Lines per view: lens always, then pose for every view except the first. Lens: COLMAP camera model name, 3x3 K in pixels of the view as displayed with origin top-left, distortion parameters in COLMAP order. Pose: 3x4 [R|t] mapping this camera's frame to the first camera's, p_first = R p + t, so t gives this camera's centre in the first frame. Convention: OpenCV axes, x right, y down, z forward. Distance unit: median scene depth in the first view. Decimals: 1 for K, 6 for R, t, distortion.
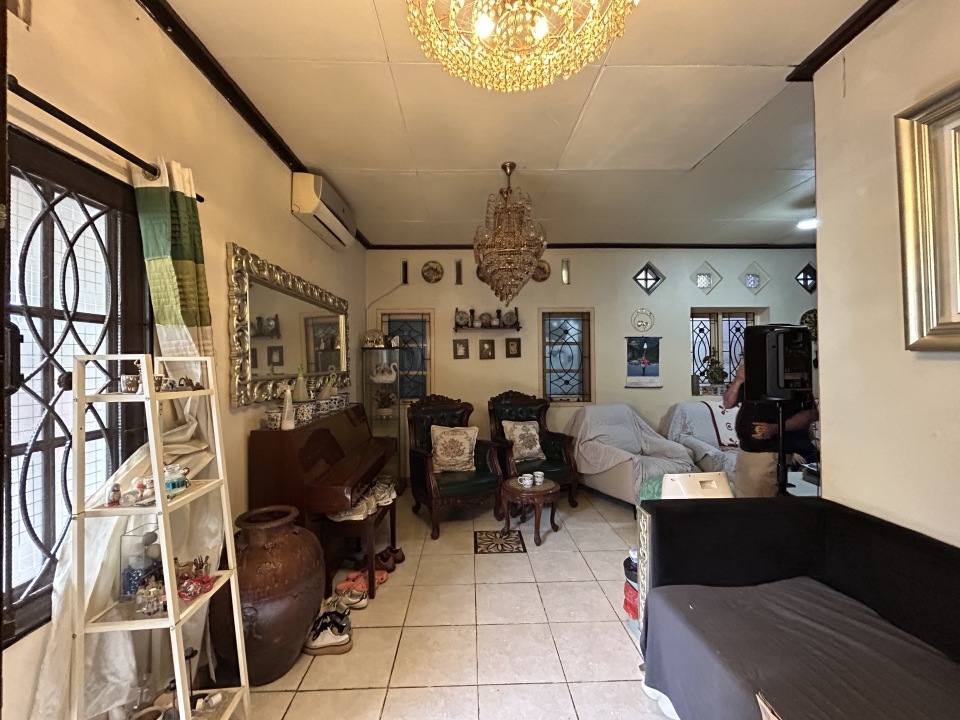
lens RADIAL K [[390.6, 0, 479.0], [0, 390.6, 357.9], [0, 0, 1]] dist [-0.000872, 0.001251]
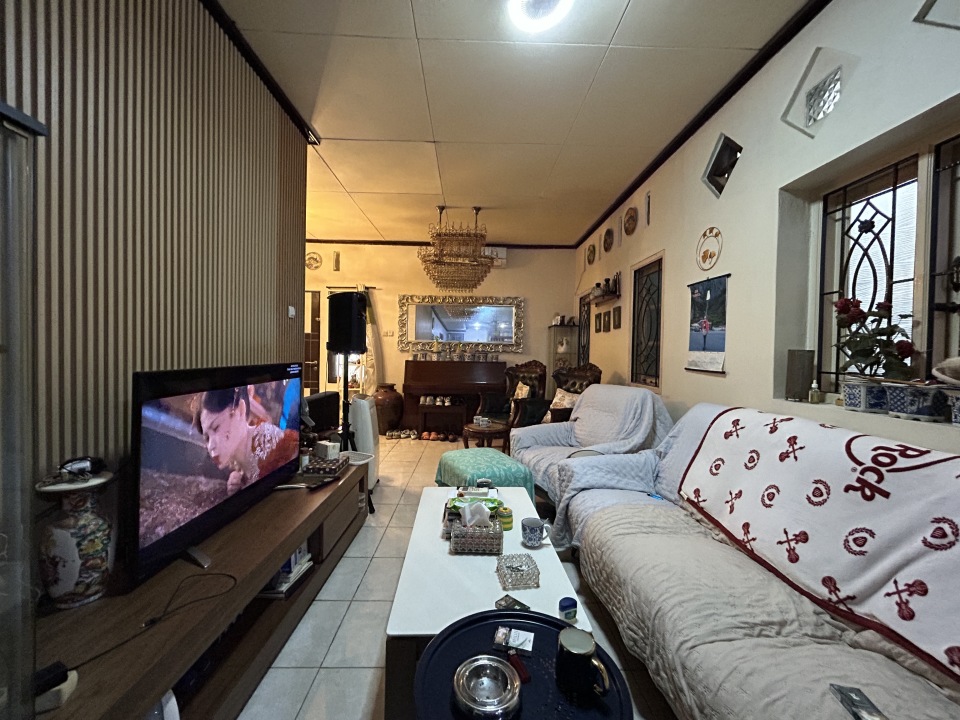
lens RADIAL K [[390.6, 0, 478.4], [0, 390.6, 361.3], [0, 0, 1]] dist [-0.000872, 0.001251]
pose [[-0.006517, 0.034754, -0.999375, 0.976415], [-0.007985, 0.999362, 0.034806, 0.044549], [0.999947, 0.008207, -0.006235, 0.681529]]
